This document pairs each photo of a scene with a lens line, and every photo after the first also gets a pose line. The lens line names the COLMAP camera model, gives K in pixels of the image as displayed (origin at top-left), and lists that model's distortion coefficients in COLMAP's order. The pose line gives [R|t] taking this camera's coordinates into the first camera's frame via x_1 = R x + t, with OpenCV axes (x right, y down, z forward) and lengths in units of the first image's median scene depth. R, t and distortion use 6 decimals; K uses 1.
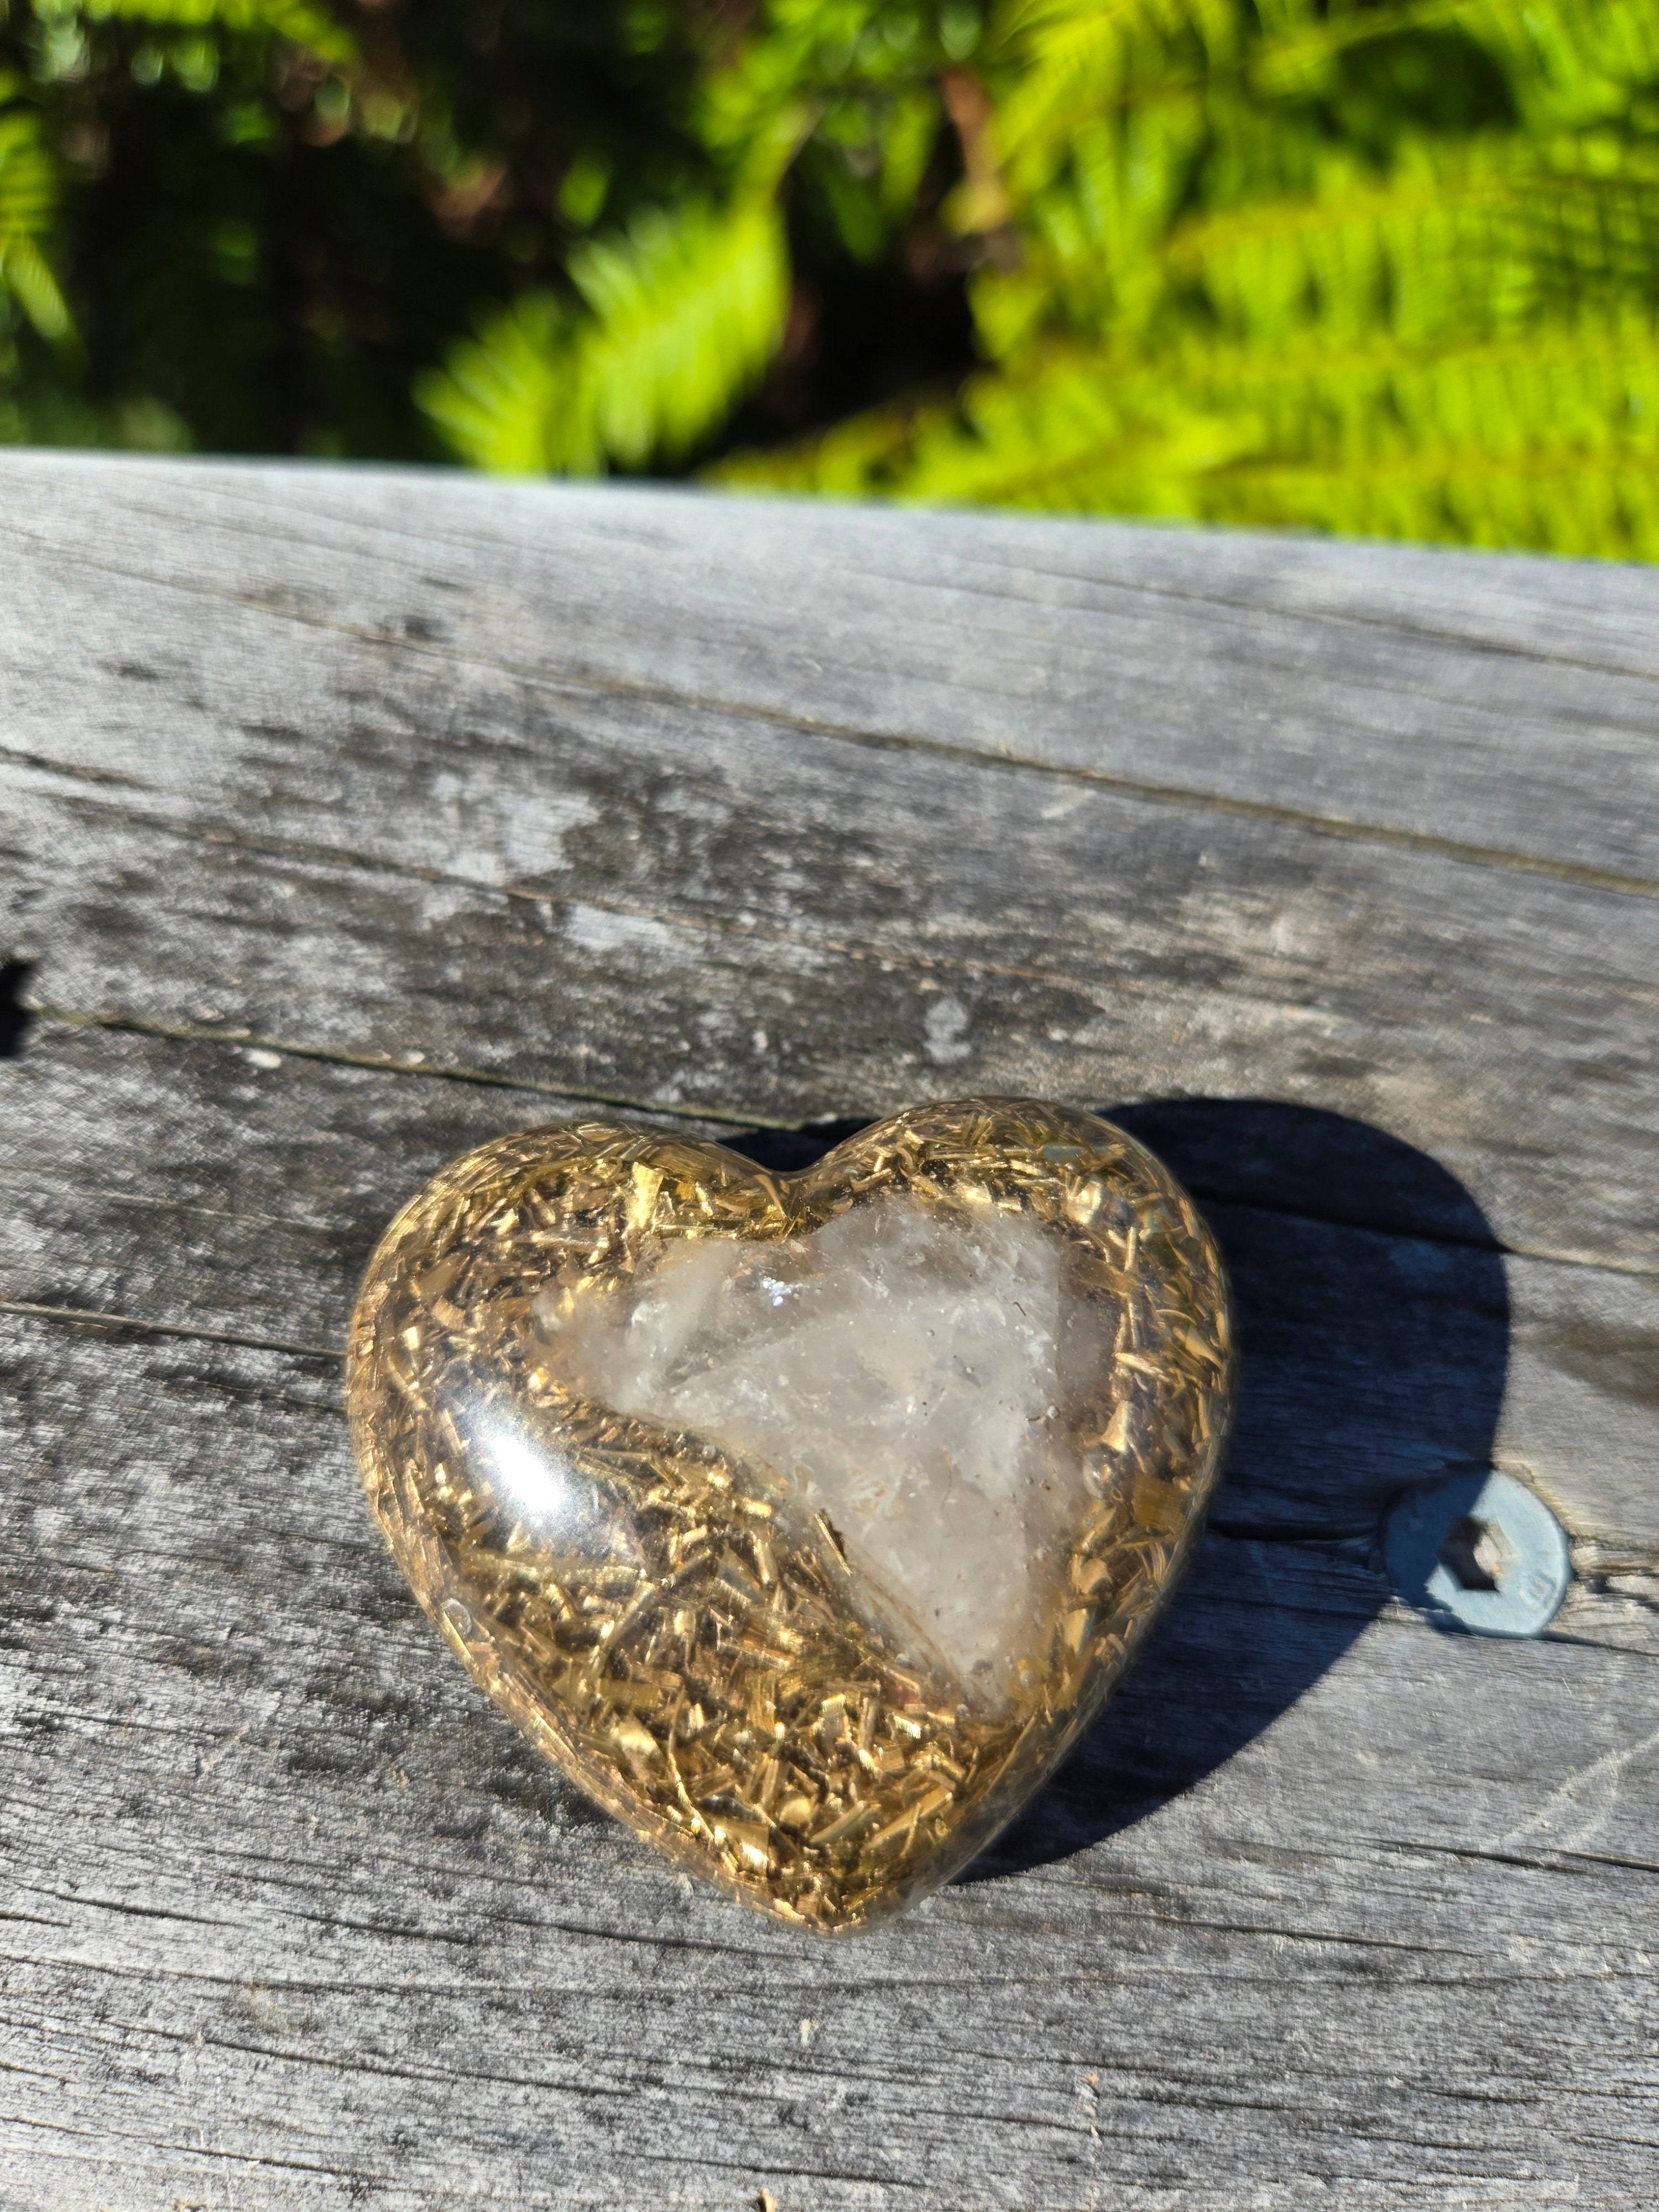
lens RADIAL K [[1630.5, 0, 843.1], [0, 1630.5, 1166.7], [0, 0, 1]] dist [-0.045452, 0.001221]
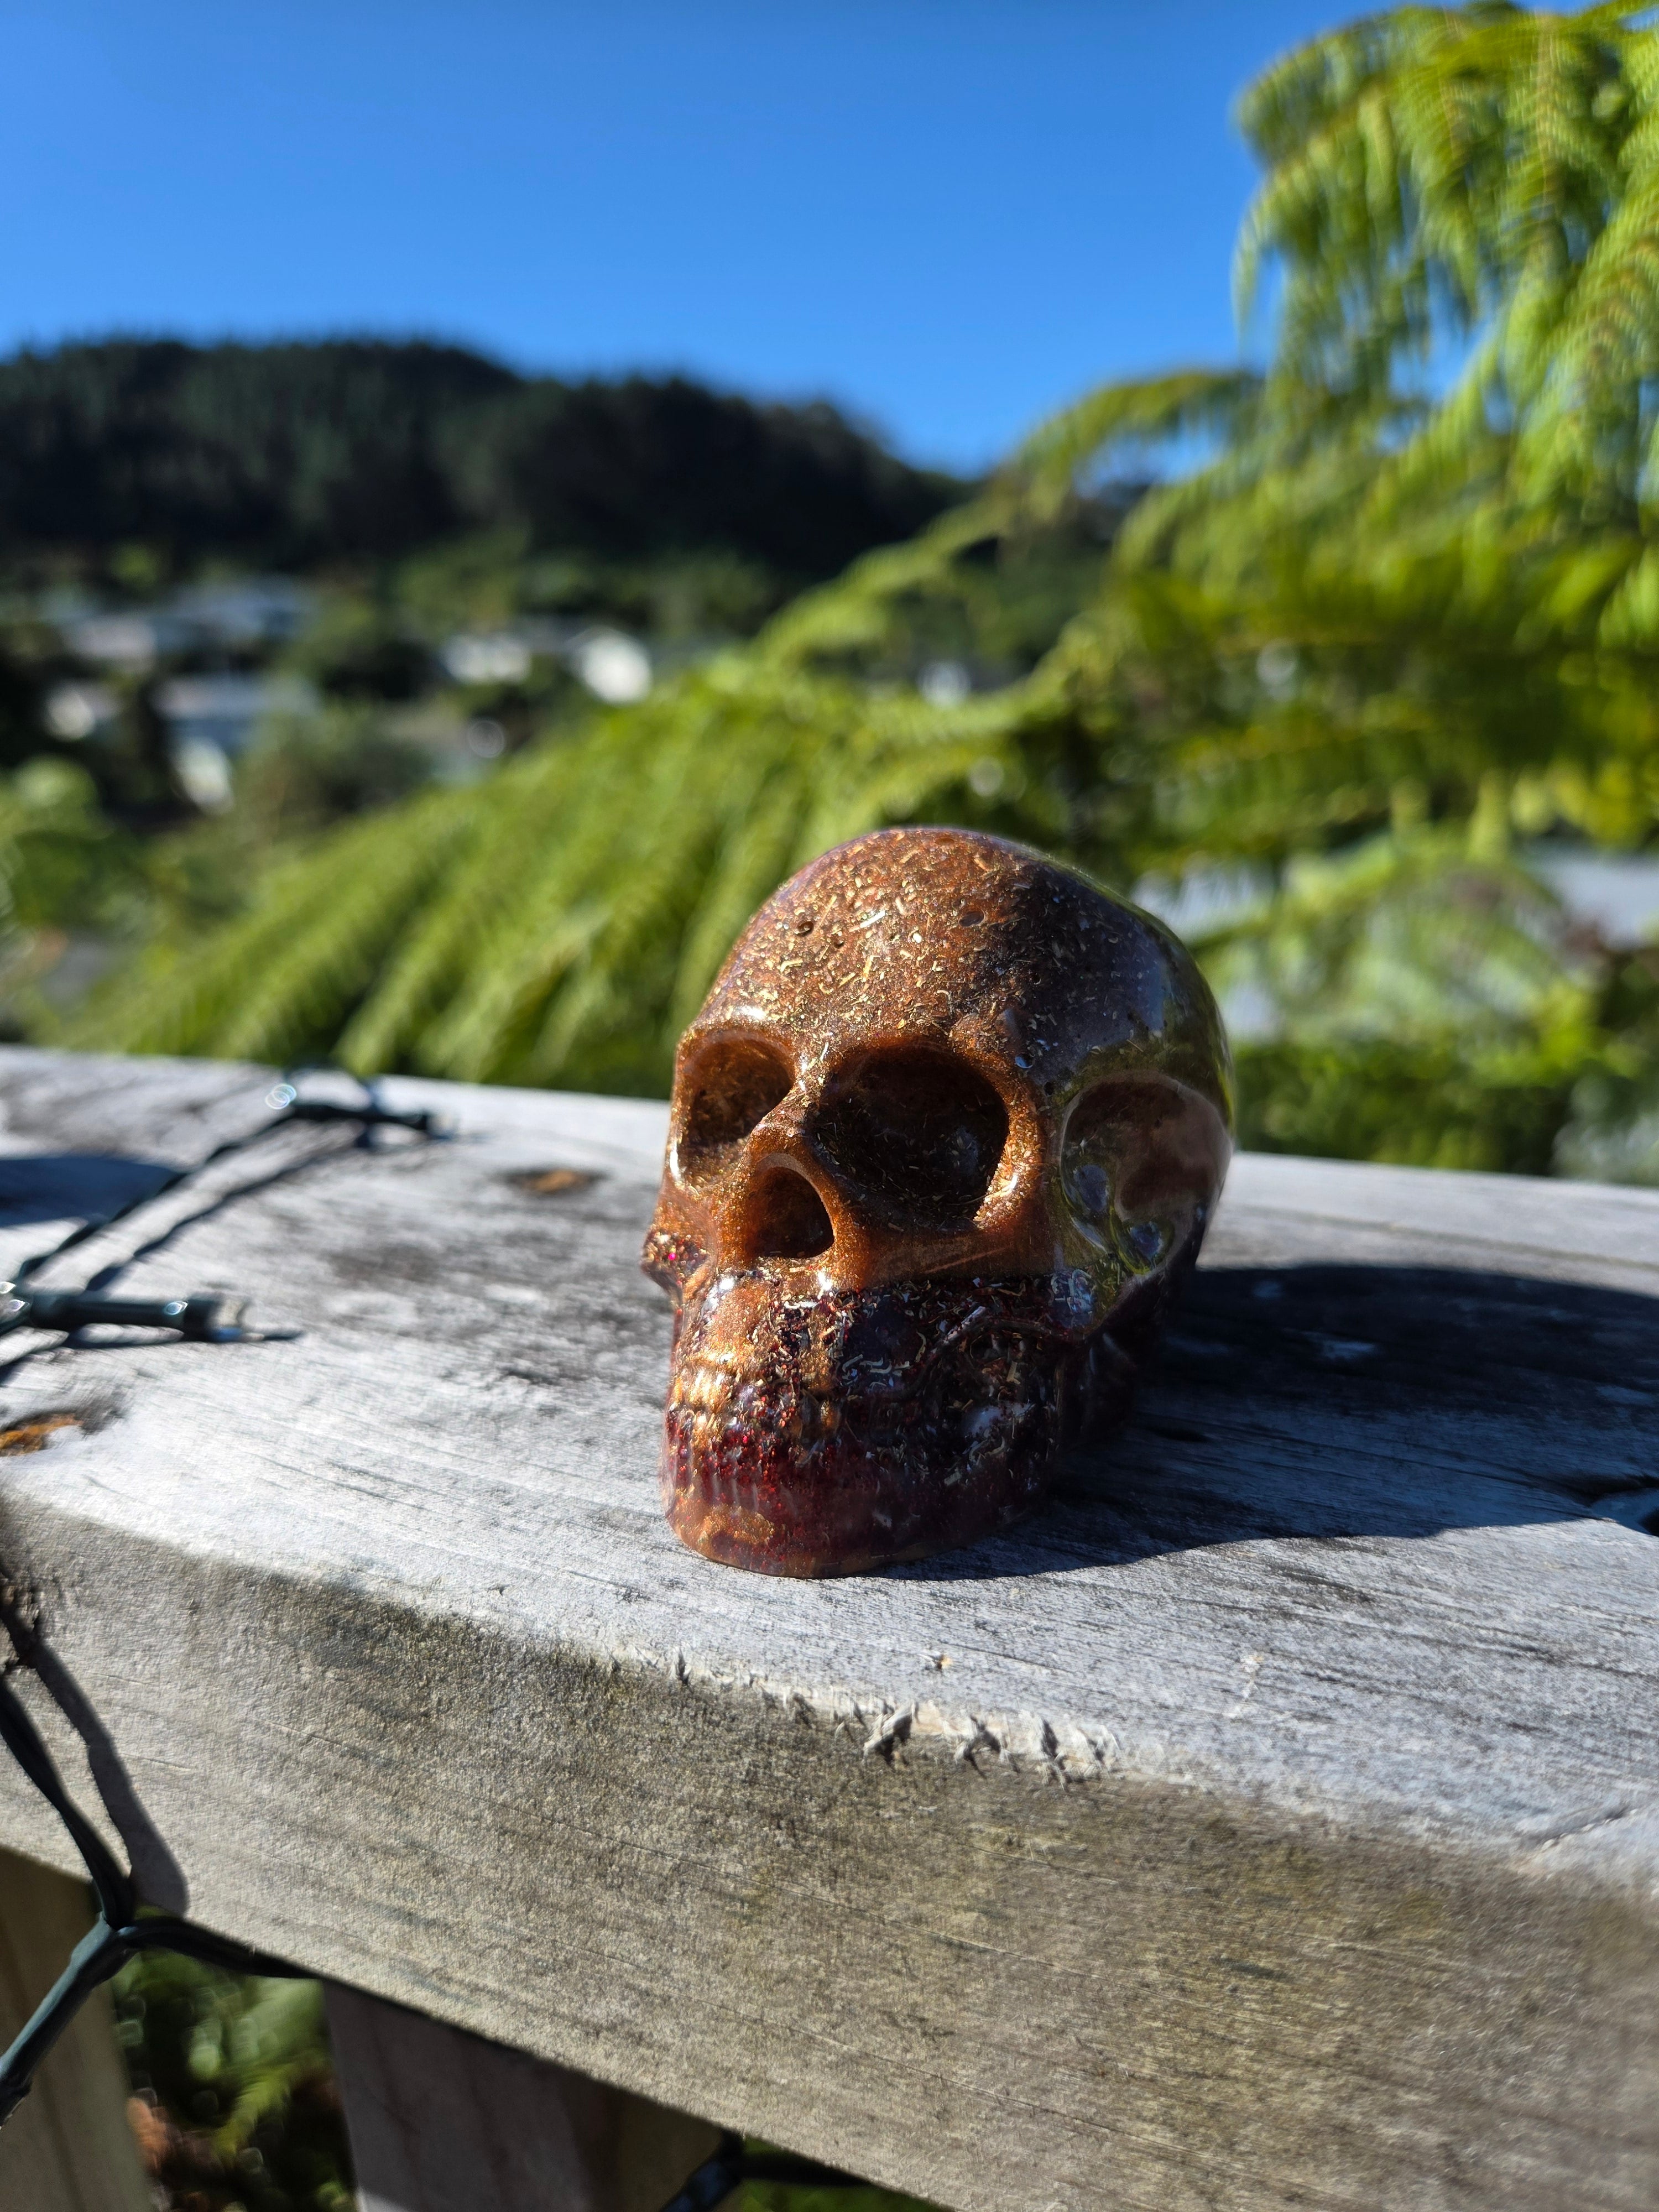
lens RADIAL K [[1596.9, 0, 860.5], [0, 1596.9, 1108.2], [0, 0, 1]] dist [-0.017554, -0.008759]
pose [[0.934894, 0.023554, -0.354145, 0.252766], [-0.311489, 0.532765, -0.786852, 1.188472], [0.170143, 0.845935, 0.505415, 0.084429]]
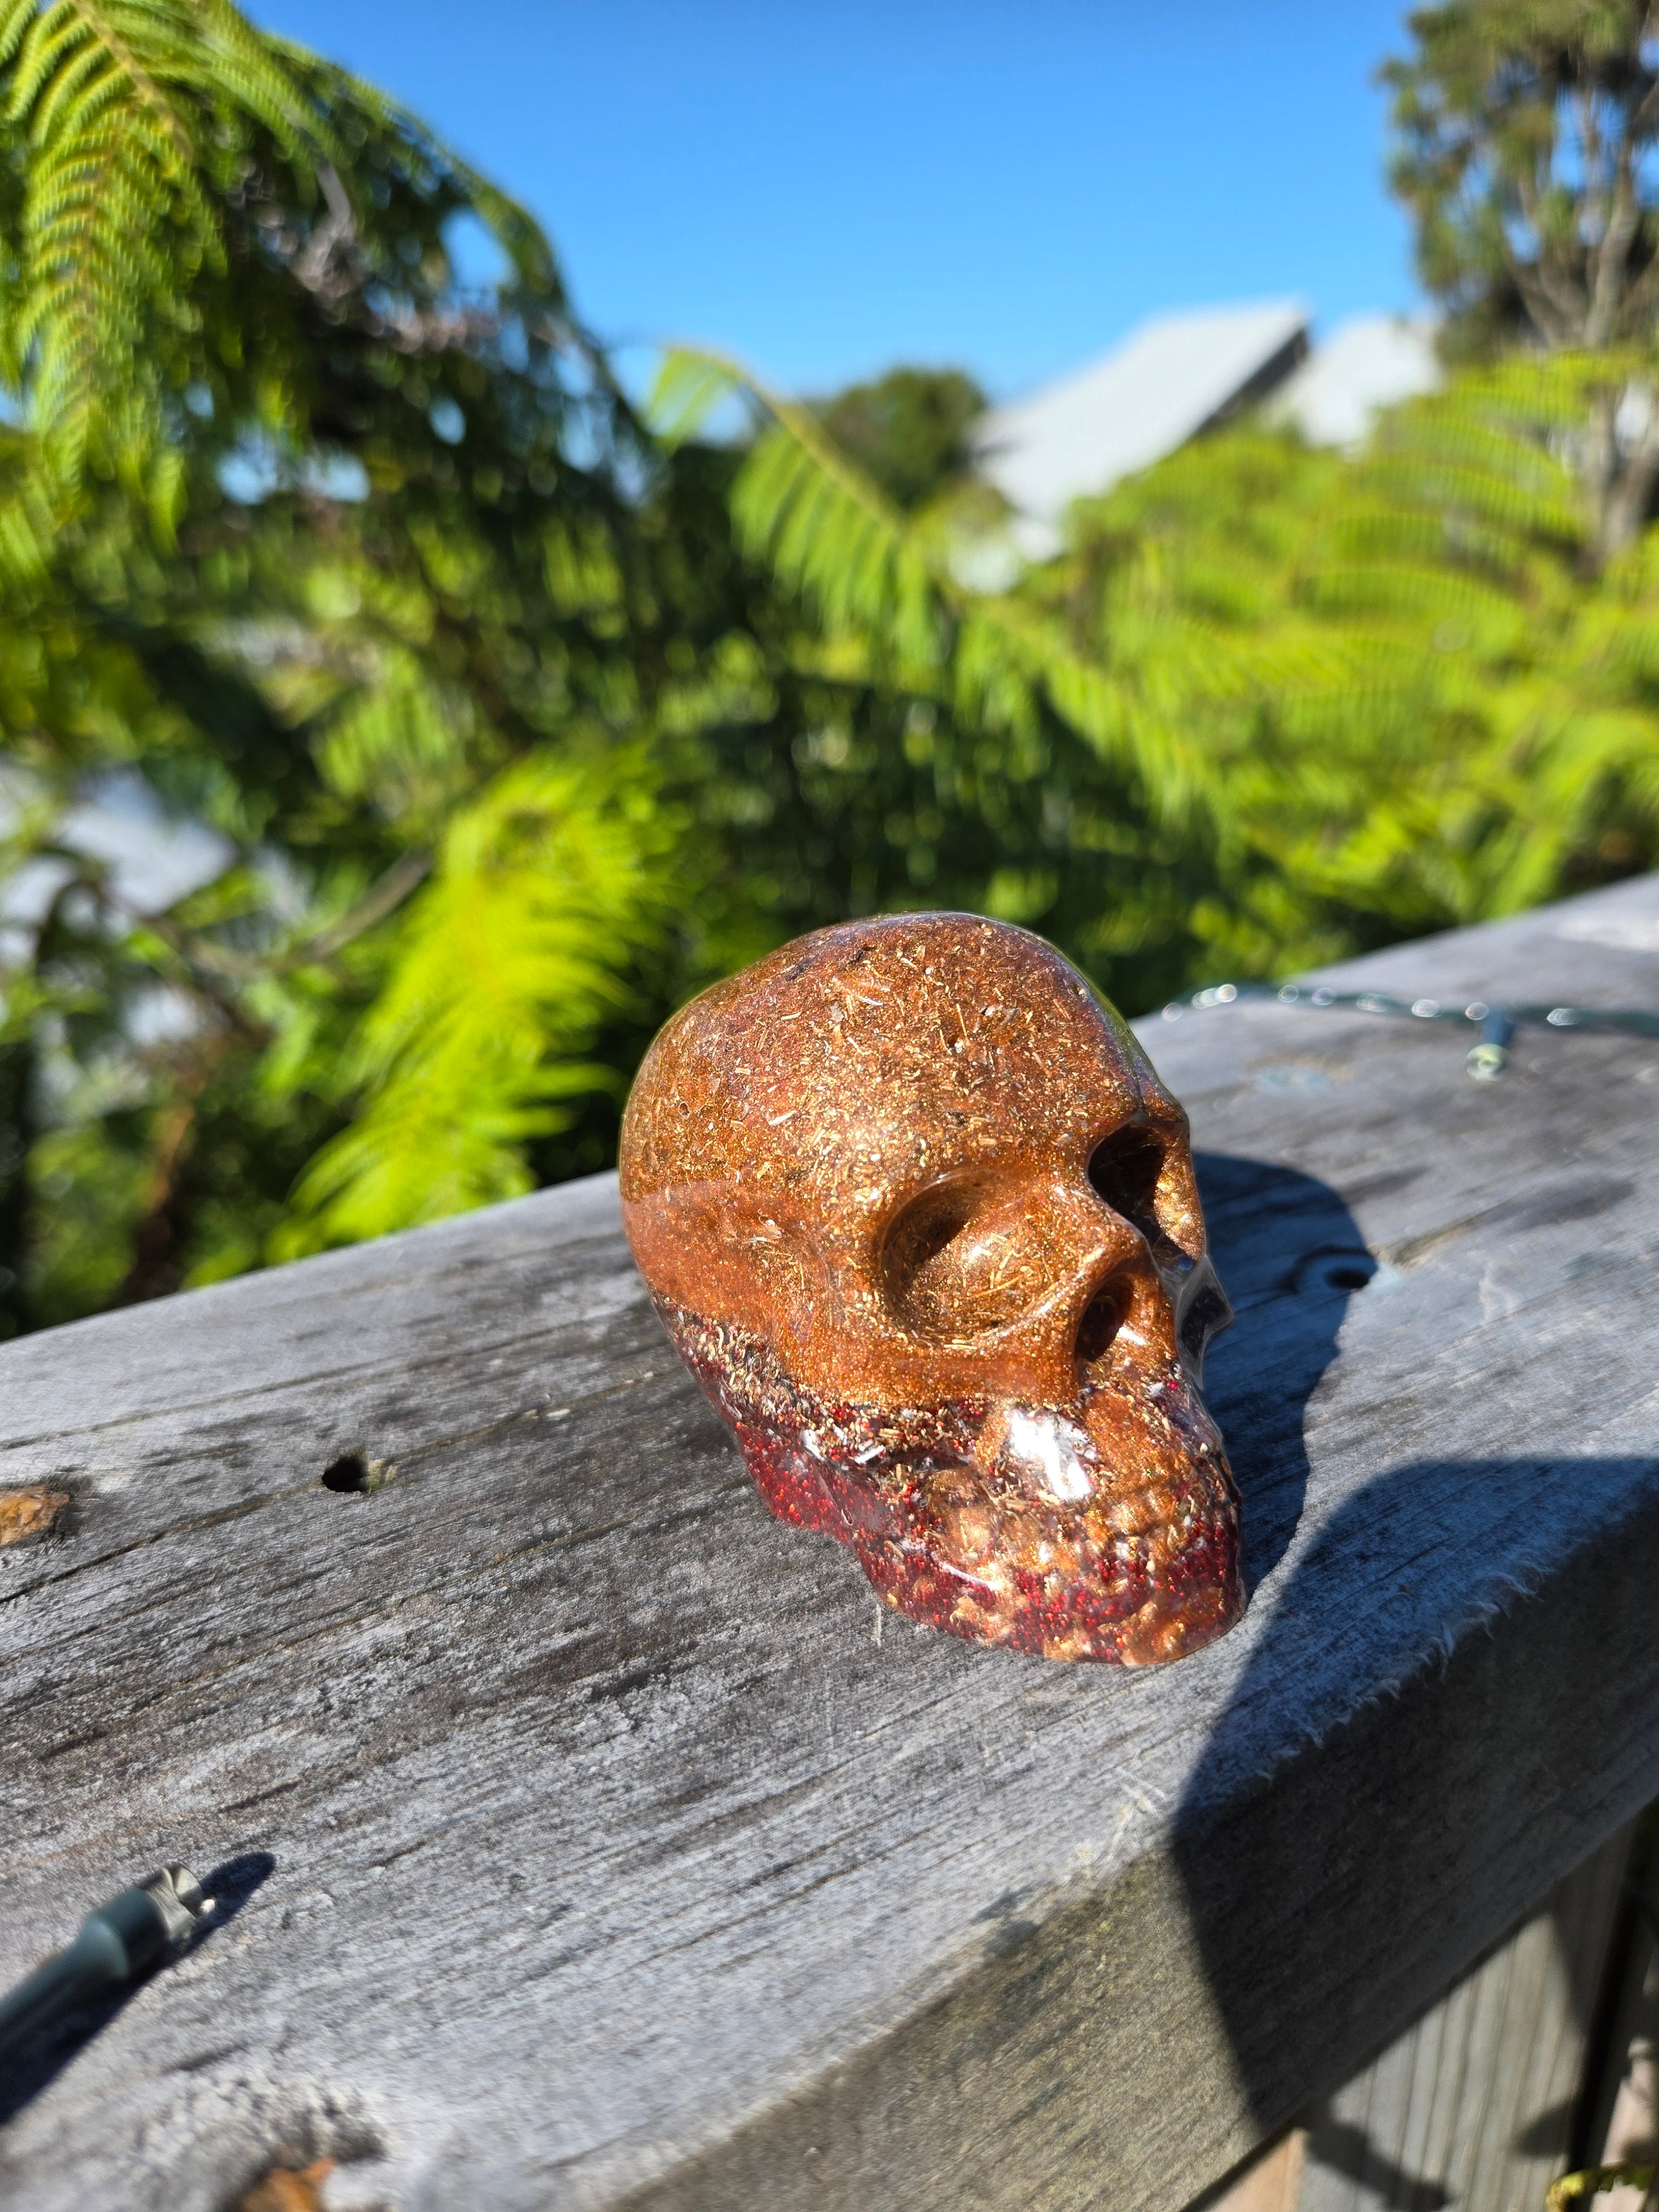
lens RADIAL K [[1596.9, 0, 860.5], [0, 1596.9, 1108.2], [0, 0, 1]] dist [-0.017554, -0.008759]
pose [[0.767374, -0.277109, 0.578228, -0.956095], [0.626050, 0.518677, -0.582268, 0.827710], [-0.138562, 0.808817, 0.571503, -0.039450]]
